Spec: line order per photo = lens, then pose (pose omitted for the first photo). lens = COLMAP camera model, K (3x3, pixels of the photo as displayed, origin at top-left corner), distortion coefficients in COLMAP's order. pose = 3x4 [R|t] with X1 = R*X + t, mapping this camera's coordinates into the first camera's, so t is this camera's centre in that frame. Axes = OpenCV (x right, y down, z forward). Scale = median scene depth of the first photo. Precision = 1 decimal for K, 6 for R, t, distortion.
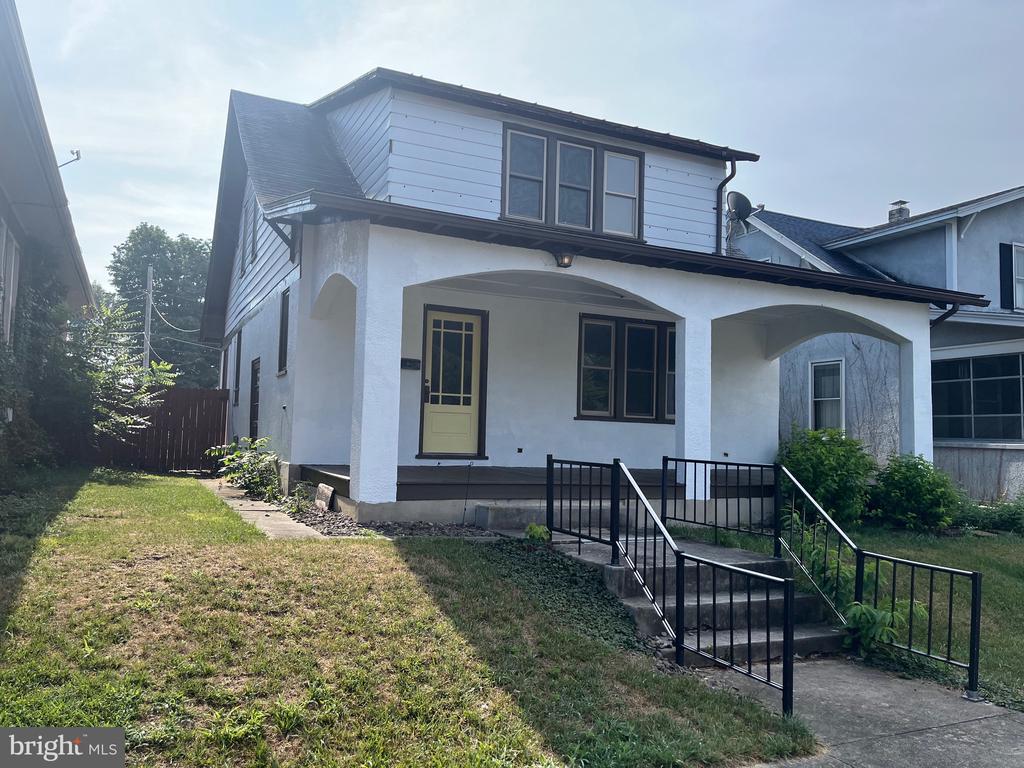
lens RADIAL K [[780.7, 0, 505.0], [0, 780.7, 382.5], [0, 0, 1]] dist [0.058803, -0.058619]
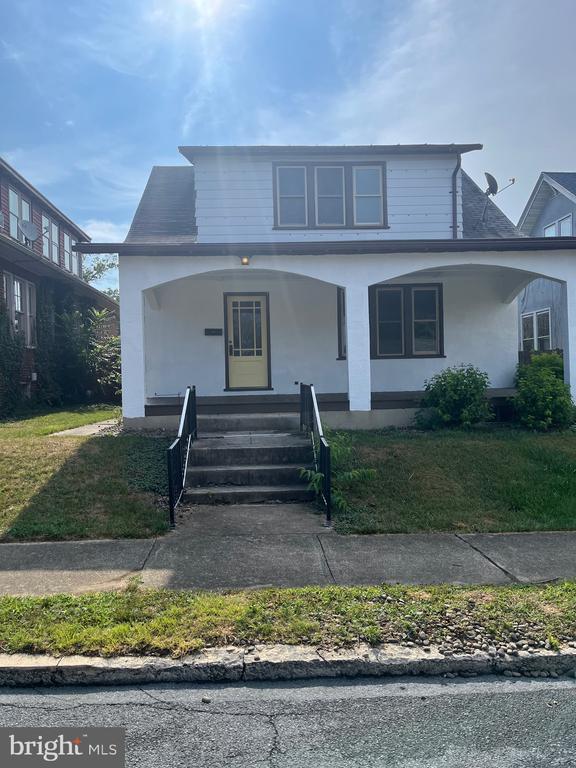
lens RADIAL K [[586.6, 0, 288.0], [0, 586.6, 384.0], [0, 0, 1]] dist [0.011584, 0.005004]
pose [[0.925724, -0.048129, -0.375124, 0.468343], [0.080063, 0.994328, 0.070006, 0.009494], [0.369627, -0.094840, 0.924327, -0.056489]]
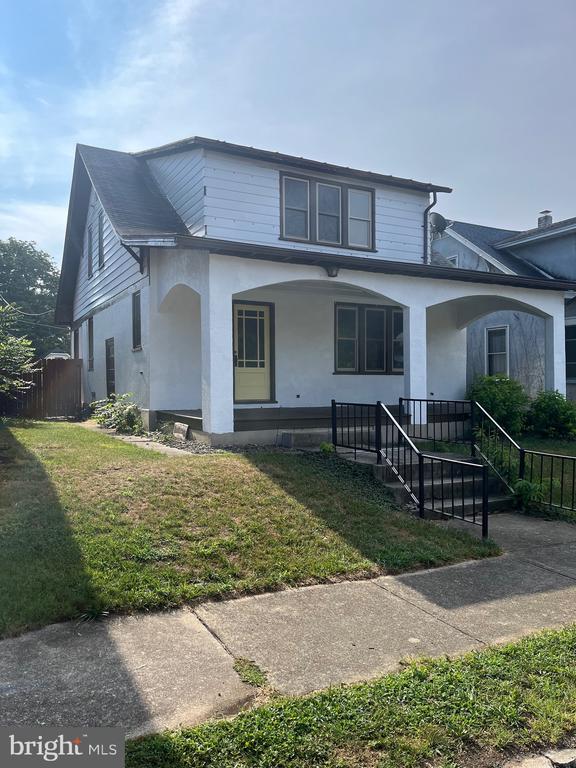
lens RADIAL K [[585.6, 0, 288.0], [0, 585.6, 384.0], [0, 0, 1]] dist [0.058803, -0.058619]
pose [[0.998086, -0.032237, 0.052766, -0.063872], [0.028431, 0.997045, 0.071360, -0.018320], [-0.054910, -0.069723, 0.996054, -0.125419]]
